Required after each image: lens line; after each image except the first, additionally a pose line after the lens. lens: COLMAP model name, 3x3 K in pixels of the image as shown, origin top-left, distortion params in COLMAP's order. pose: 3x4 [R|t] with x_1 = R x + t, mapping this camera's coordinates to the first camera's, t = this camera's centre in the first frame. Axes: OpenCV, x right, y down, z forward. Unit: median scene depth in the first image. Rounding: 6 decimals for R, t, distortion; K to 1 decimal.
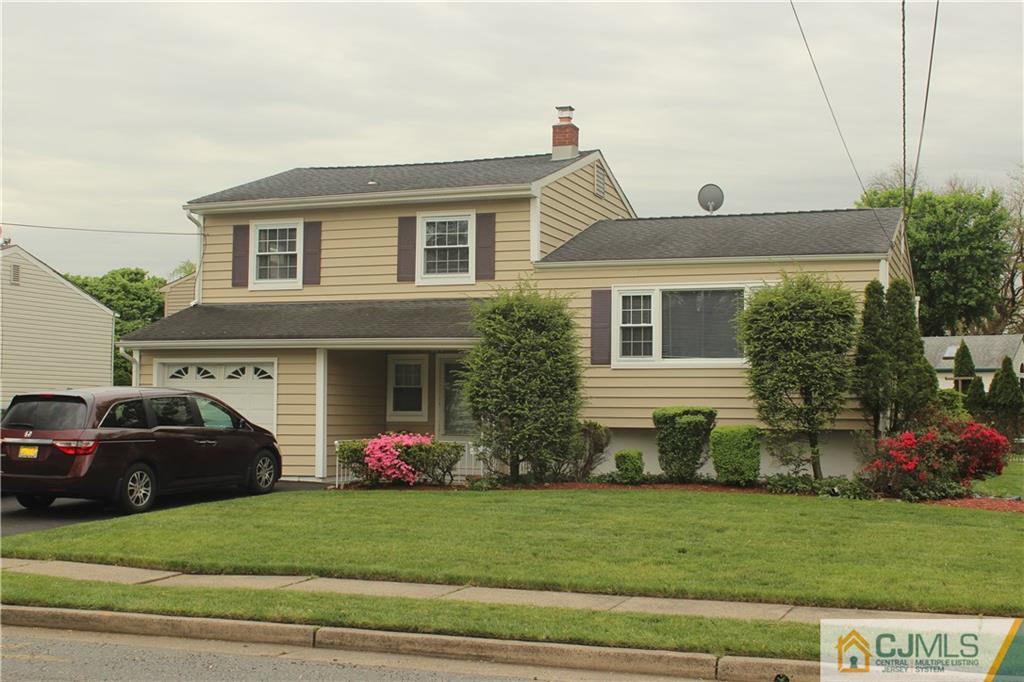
lens RADIAL K [[1338.8, 0, 512.0], [0, 1338.8, 341.0], [0, 0, 1]] dist [-0.042163, 0.041997]
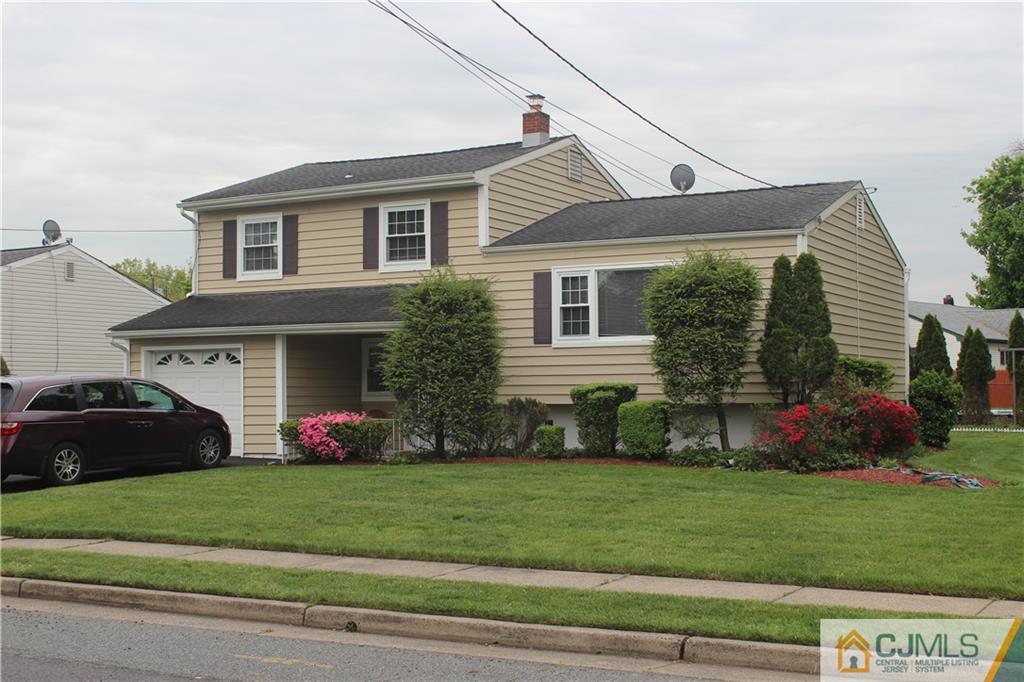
lens RADIAL K [[1338.8, 0, 512.0], [0, 1338.8, 341.0], [0, 0, 1]] dist [-0.042163, 0.041997]
pose [[0.989684, -0.021088, -0.141710, 0.207303], [0.023169, 0.999646, 0.013050, 0.001306], [0.141384, -0.016198, 0.989822, -0.036259]]
